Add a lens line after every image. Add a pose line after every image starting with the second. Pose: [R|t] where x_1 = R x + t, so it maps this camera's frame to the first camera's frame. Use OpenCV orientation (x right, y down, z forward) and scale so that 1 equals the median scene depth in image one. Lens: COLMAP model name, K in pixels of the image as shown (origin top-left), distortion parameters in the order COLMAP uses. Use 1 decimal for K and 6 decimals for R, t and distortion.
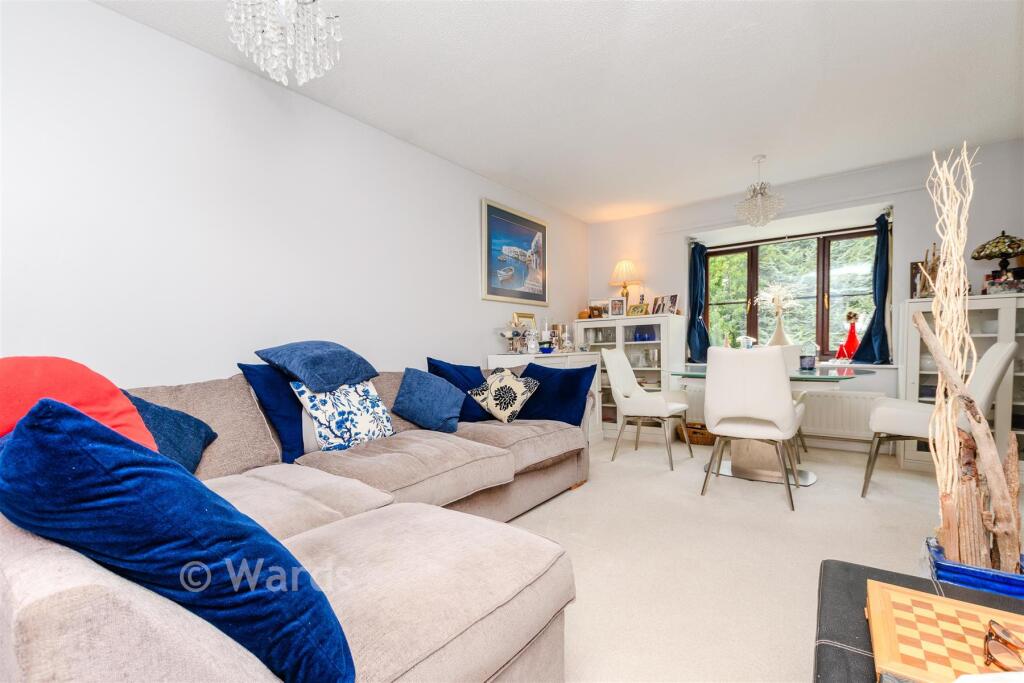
lens RADIAL K [[444.5, 0, 512.0], [0, 444.5, 341.5], [0, 0, 1]] dist [-0.011872, -0.000197]
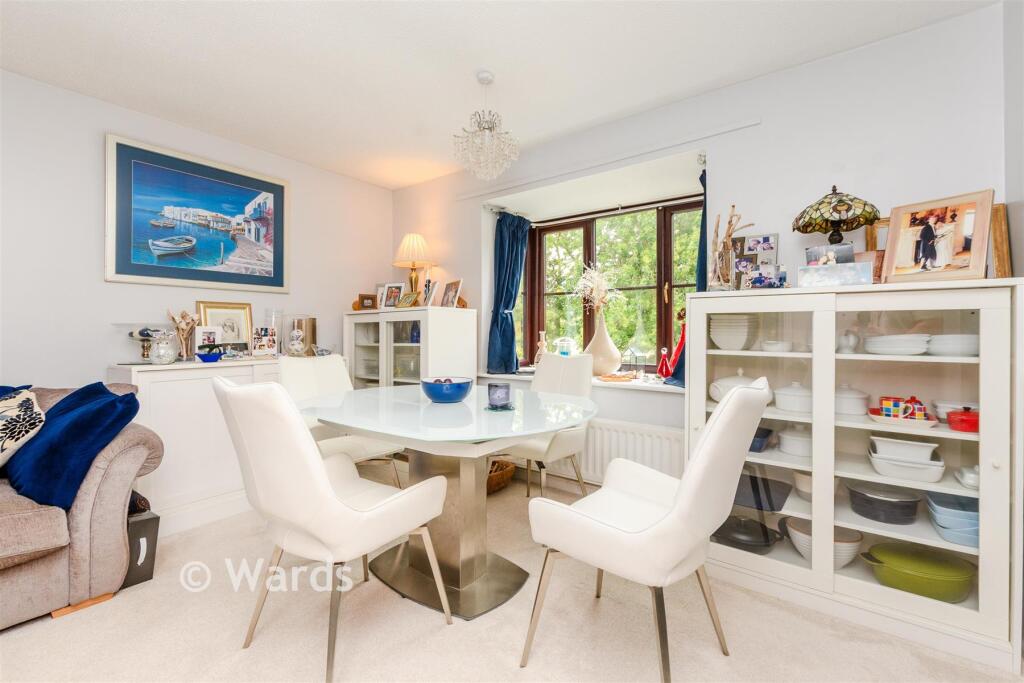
lens RADIAL K [[444.5, 0, 512.0], [0, 444.5, 341.5], [0, 0, 1]] dist [-0.011872, -0.000197]
pose [[0.999787, 0.020616, -0.000398, 0.472769], [-0.020598, 0.999438, 0.026450, -0.025213], [0.000943, -0.026437, 0.999650, 0.254543]]
